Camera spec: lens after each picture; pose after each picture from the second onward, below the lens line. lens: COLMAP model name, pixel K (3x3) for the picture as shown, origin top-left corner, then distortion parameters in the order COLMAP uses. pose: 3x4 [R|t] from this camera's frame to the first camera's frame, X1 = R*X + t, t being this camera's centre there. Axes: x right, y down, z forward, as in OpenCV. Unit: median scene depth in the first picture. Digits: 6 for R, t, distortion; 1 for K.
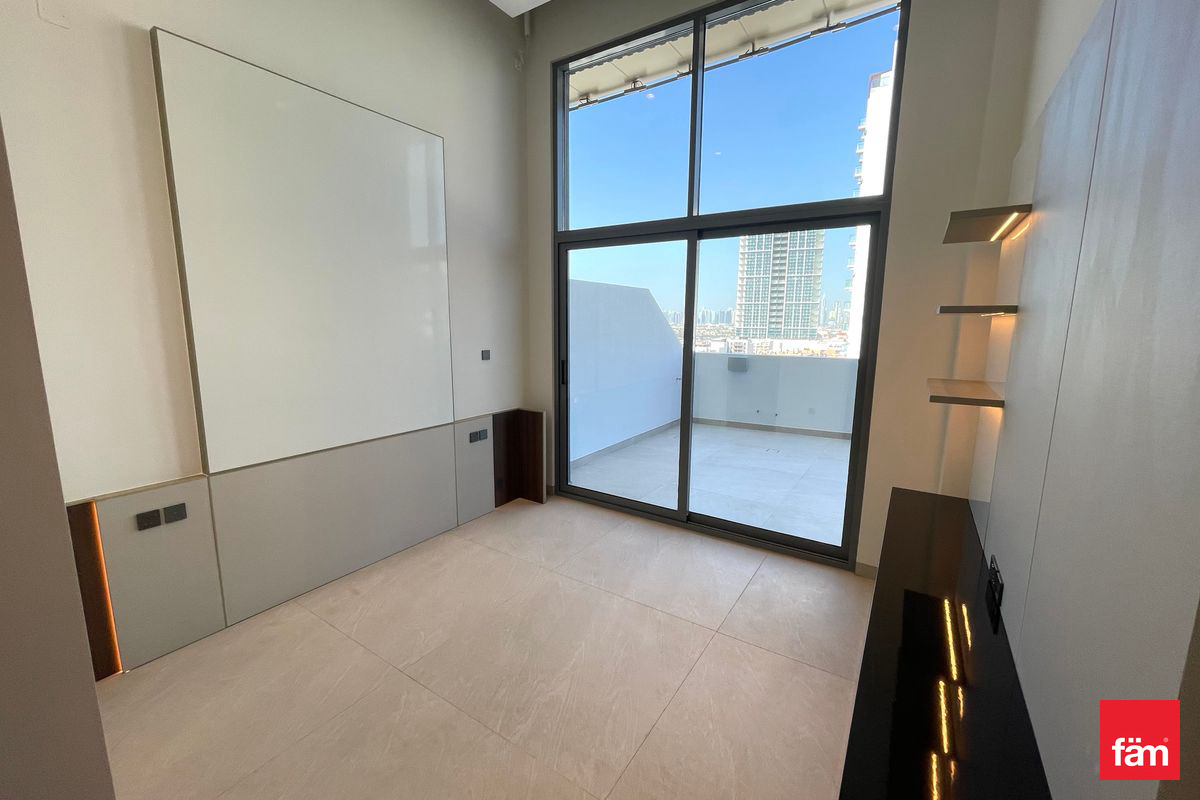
lens RADIAL K [[484.9, 0, 600.0], [0, 484.9, 400.0], [0, 0, 1]] dist [0.001360, 0.000247]
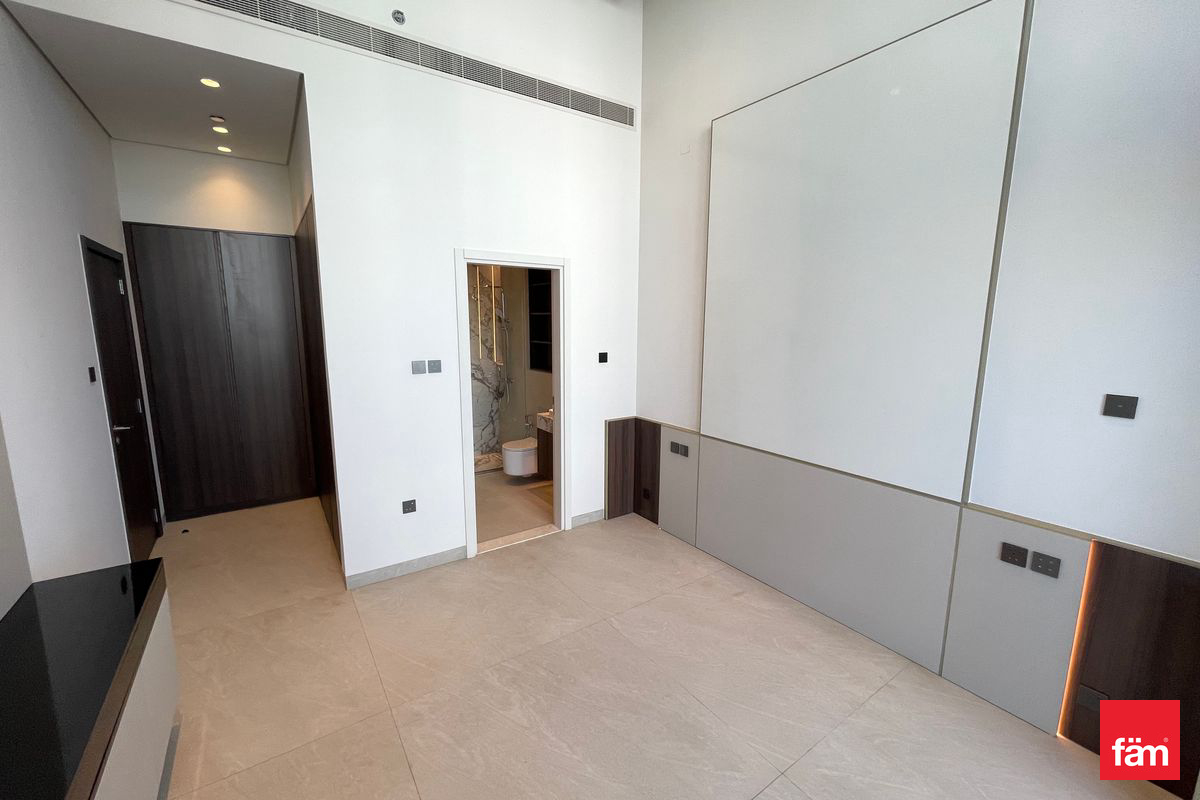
lens RADIAL K [[494.1, 0, 600.0], [0, 494.1, 400.0], [0, 0, 1]] dist [0.010496, 0.000081]
pose [[-0.387033, 0.135059, -0.912121, 0.554791], [-0.160933, 0.964137, 0.211048, -0.183600], [0.907913, 0.228472, -0.351417, 1.146639]]
